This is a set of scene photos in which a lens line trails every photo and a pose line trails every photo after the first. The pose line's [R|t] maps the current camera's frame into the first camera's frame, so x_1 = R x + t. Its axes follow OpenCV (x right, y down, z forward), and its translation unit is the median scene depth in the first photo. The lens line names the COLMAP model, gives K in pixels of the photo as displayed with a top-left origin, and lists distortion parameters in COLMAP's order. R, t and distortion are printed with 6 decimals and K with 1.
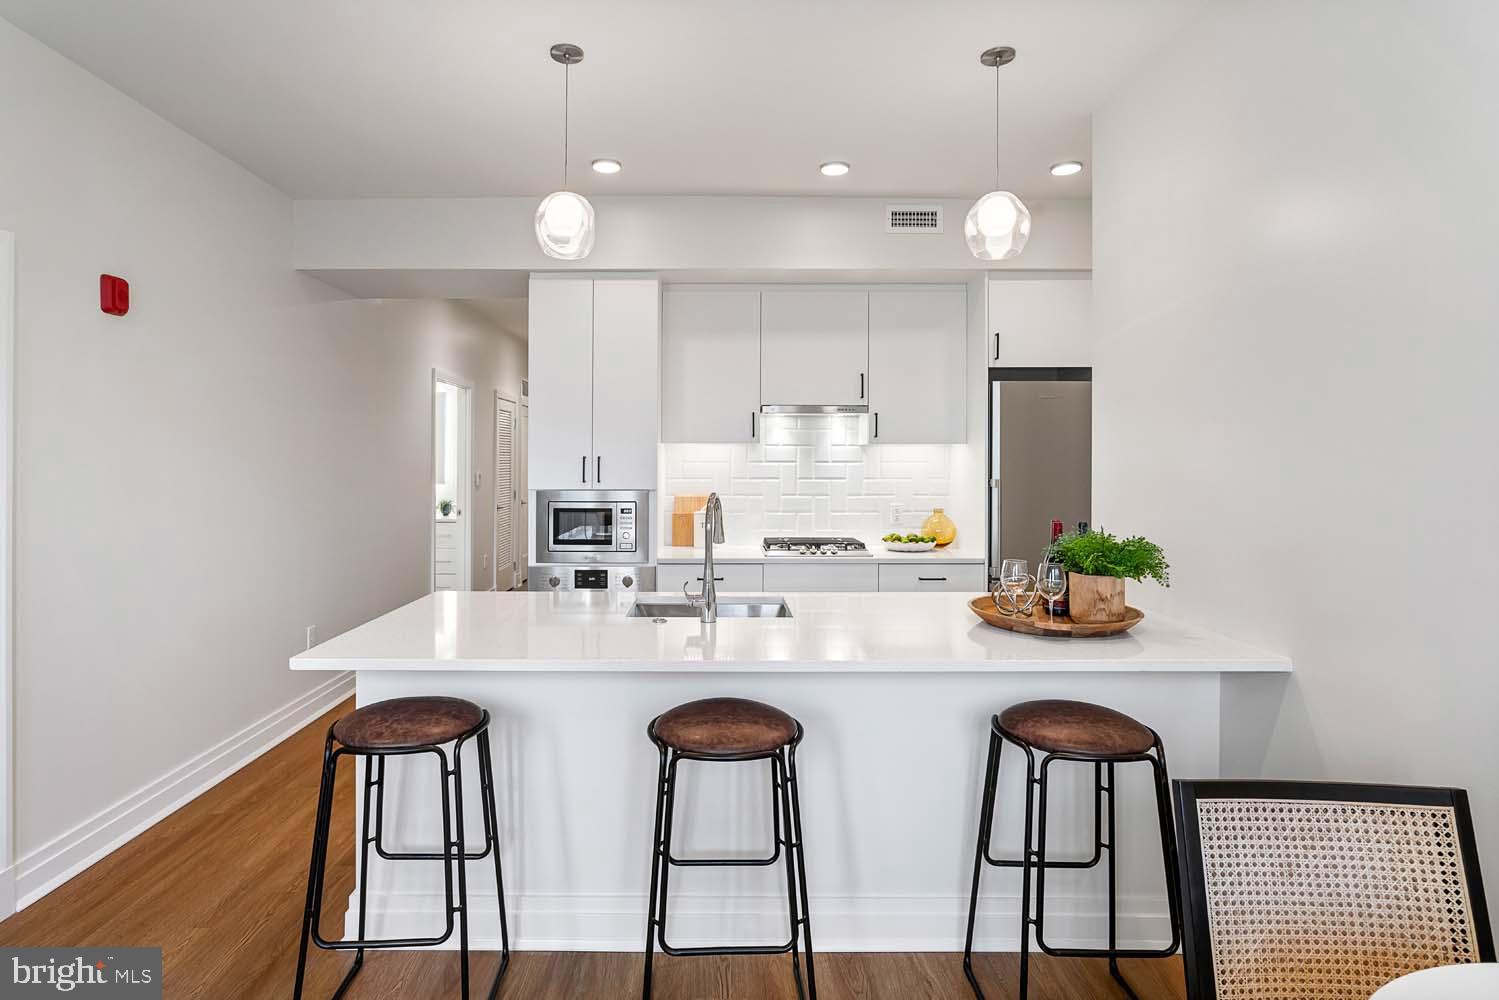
lens RADIAL K [[773.3, 0, 718.1], [0, 773.3, 465.2], [0, 0, 1]] dist [-0.011614, 0.000144]
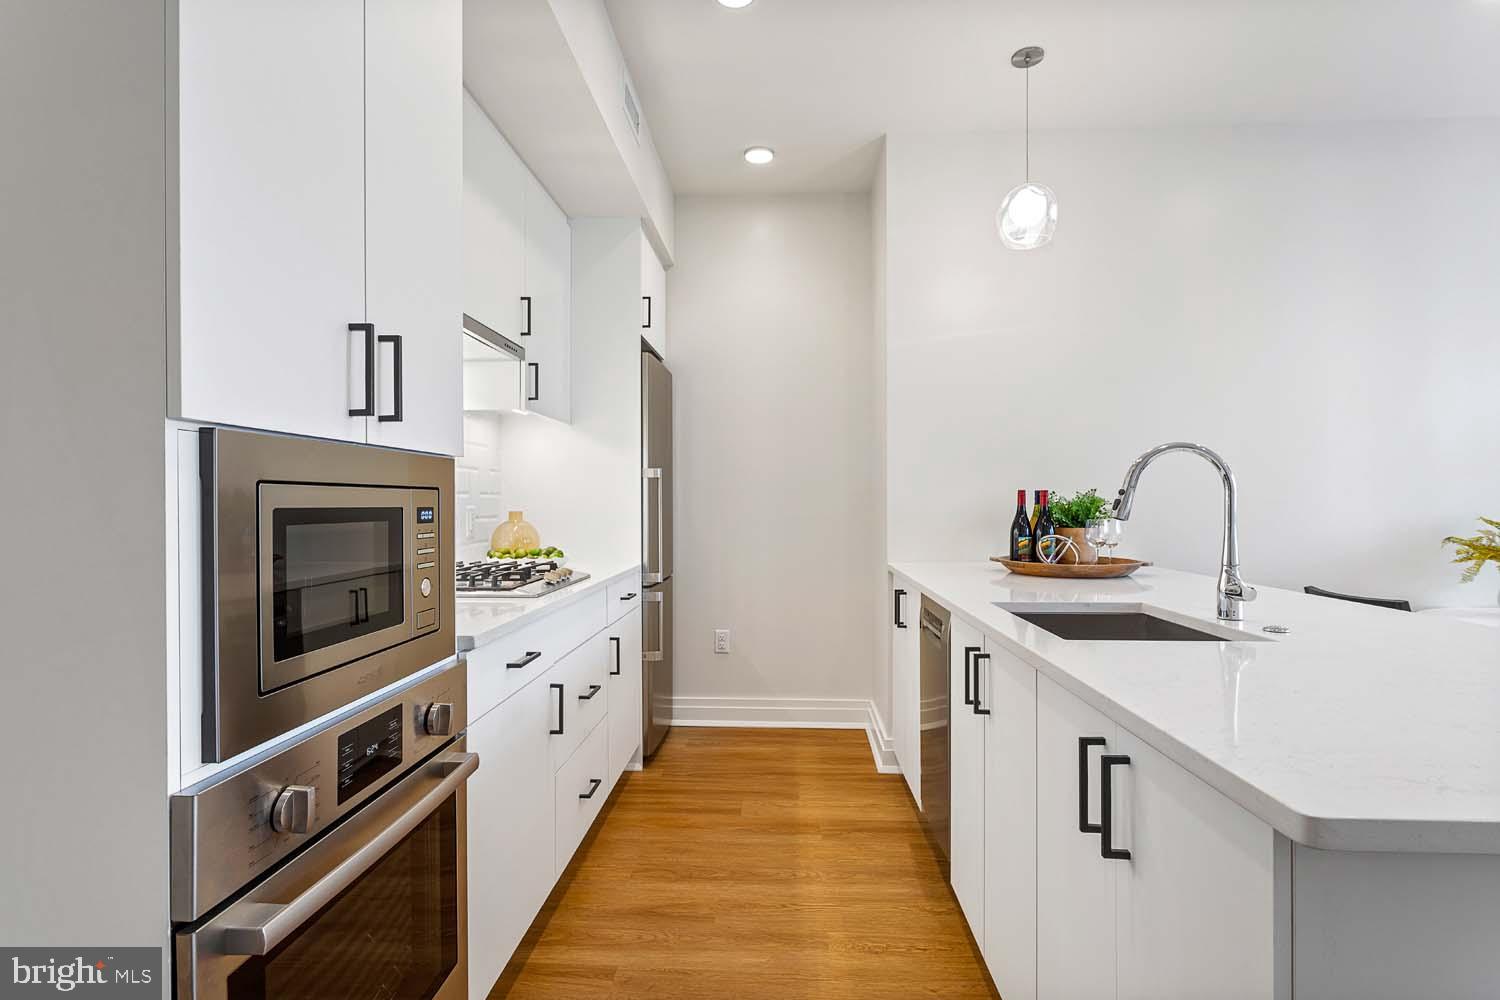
lens RADIAL K [[725.9, 0, 747.4], [0, 725.9, 503.8], [0, 0, 1]] dist [0.002287, 0.000496]
pose [[0.064292, -0.004649, 0.997920, -0.426951], [0.006133, 0.999972, 0.004263, 0.054006], [-0.997912, 0.005846, 0.064319, 0.839269]]
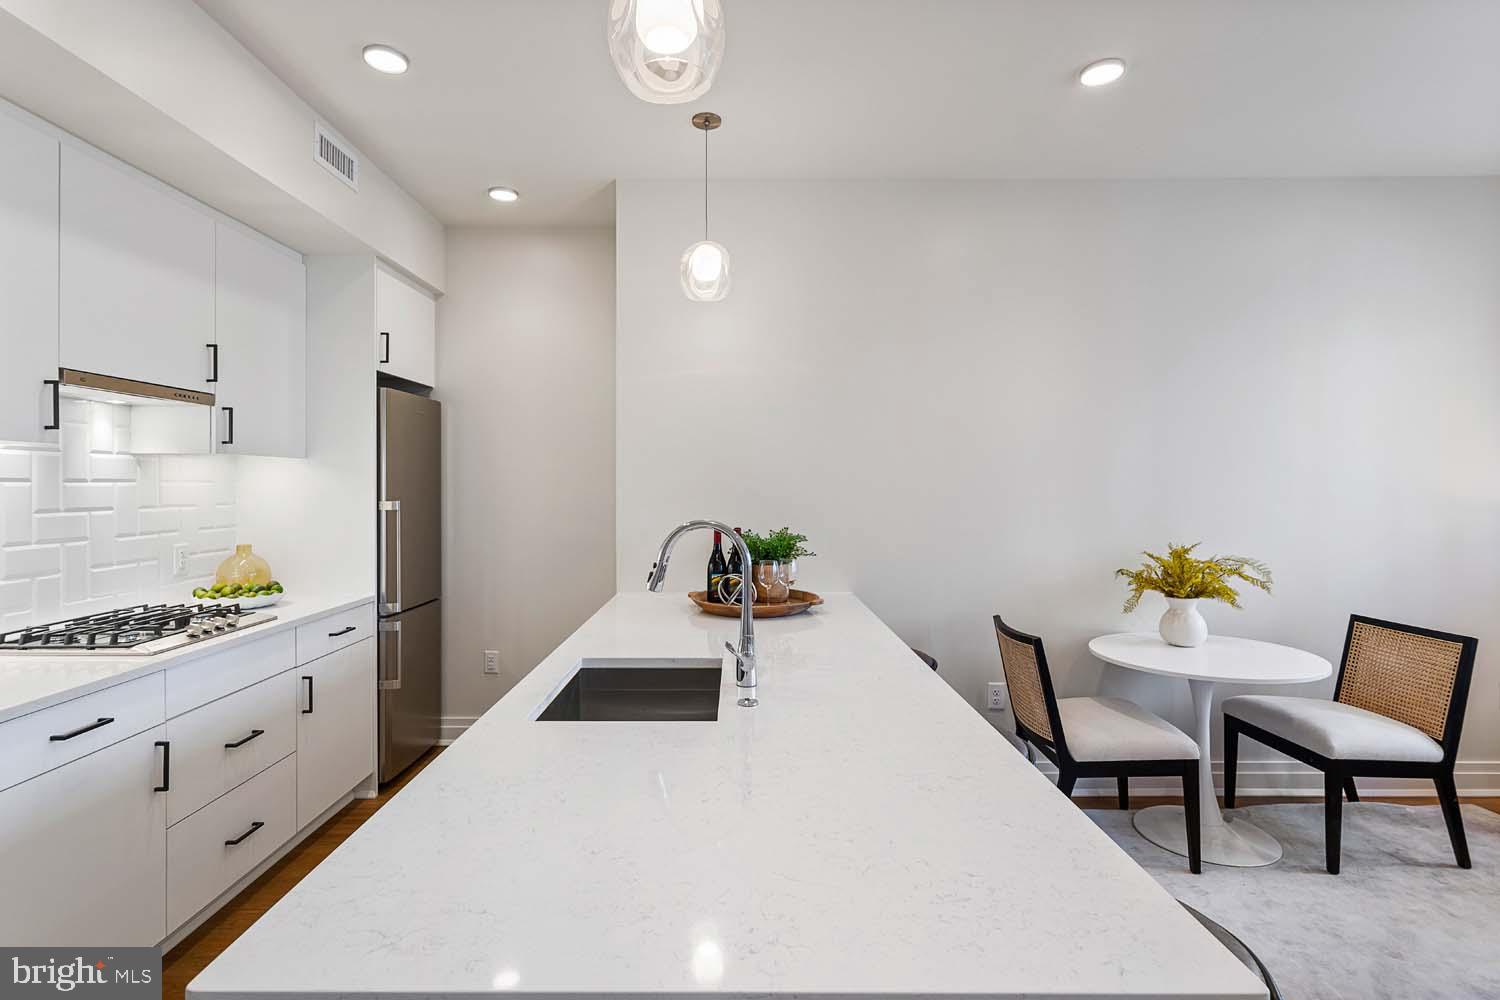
lens RADIAL K [[719.0, 0, 732.1], [0, 719.0, 484.4], [0, 0, 1]] dist [-0.001735, 0.000212]
pose [[0.016173, -0.002384, 0.999866, -0.437623], [0.005454, 0.999982, 0.002296, 0.000021], [-0.999854, 0.005416, 0.016186, 0.597494]]
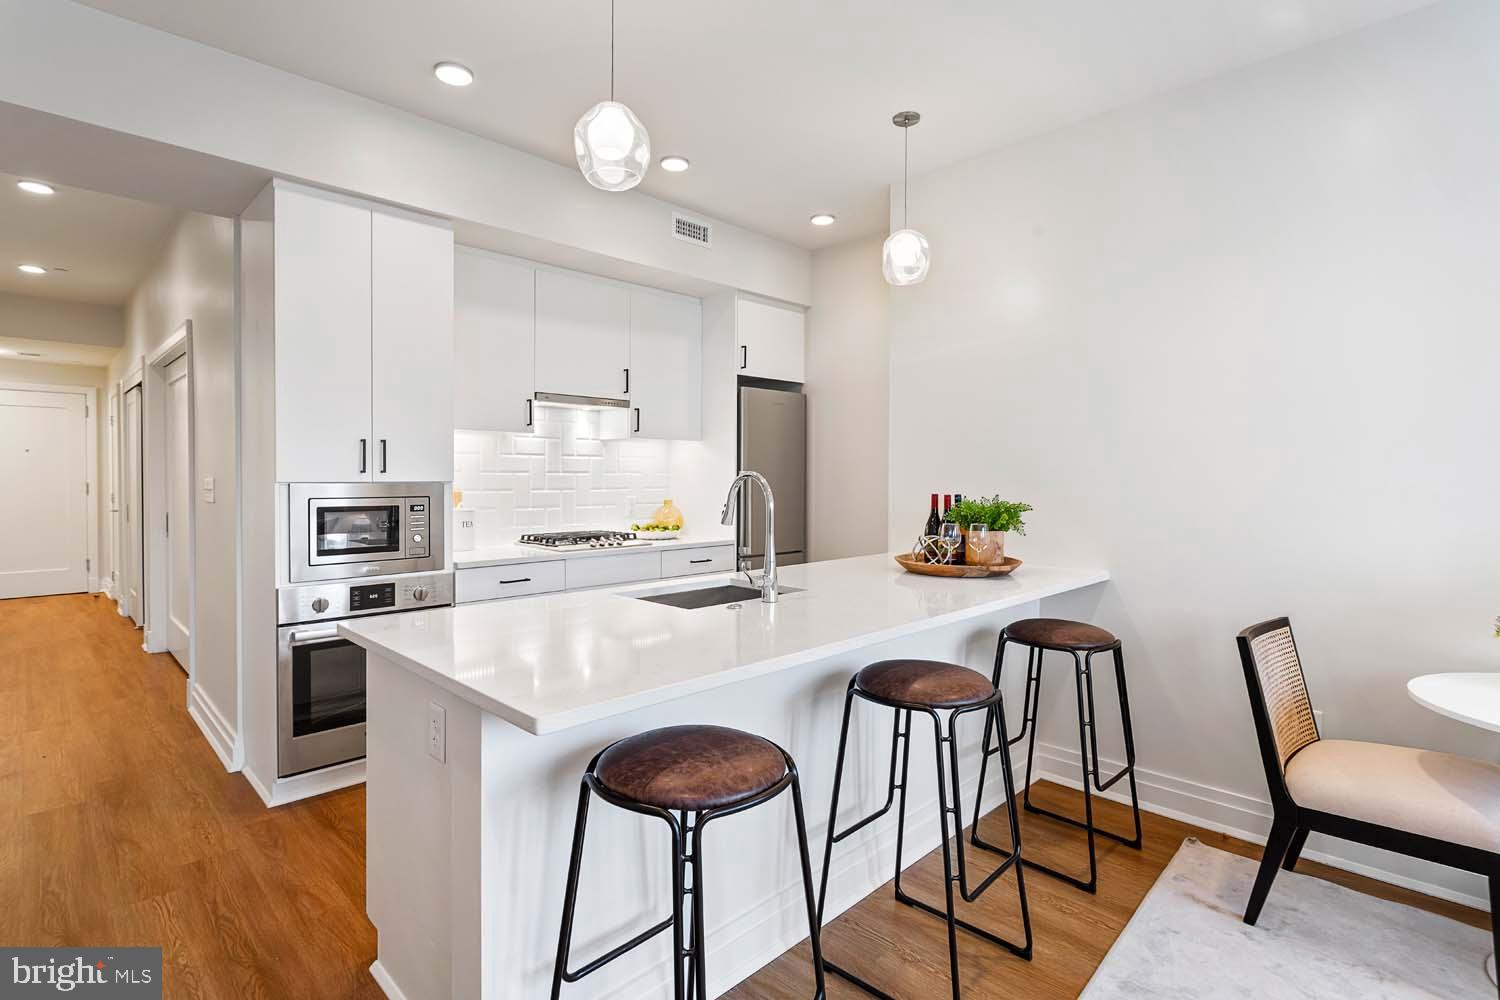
lens RADIAL K [[719.0, 0, 732.1], [0, 719.0, 484.4], [0, 0, 1]] dist [-0.001735, 0.000212]
pose [[0.724164, -0.007886, 0.689583, -0.400221], [-0.001558, 0.999913, 0.013071, 0.023871], [-0.689626, -0.010540, 0.724089, 0.223858]]
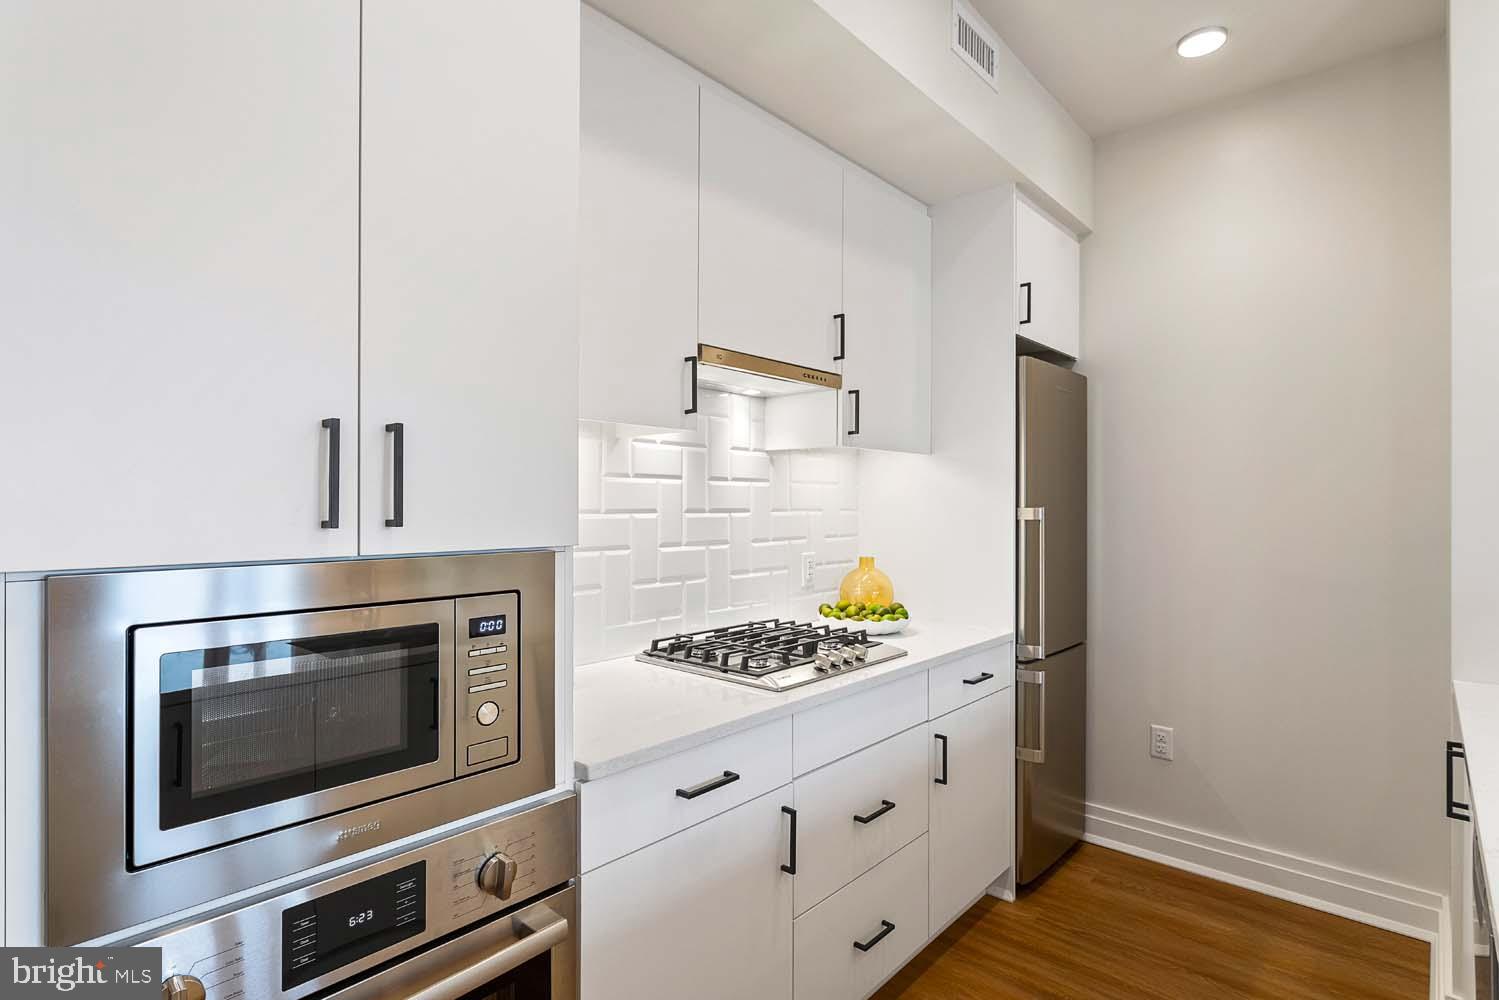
lens RADIAL K [[743.6, 0, 753.3], [0, 743.6, 502.7], [0, 0, 1]] dist [-0.001396, 0.000083]
pose [[0.676108, 0.001157, 0.736802, -0.252658], [0.001808, 0.999993, -0.003228, 0.015492], [-0.736801, 0.003515, 0.676101, 0.746238]]
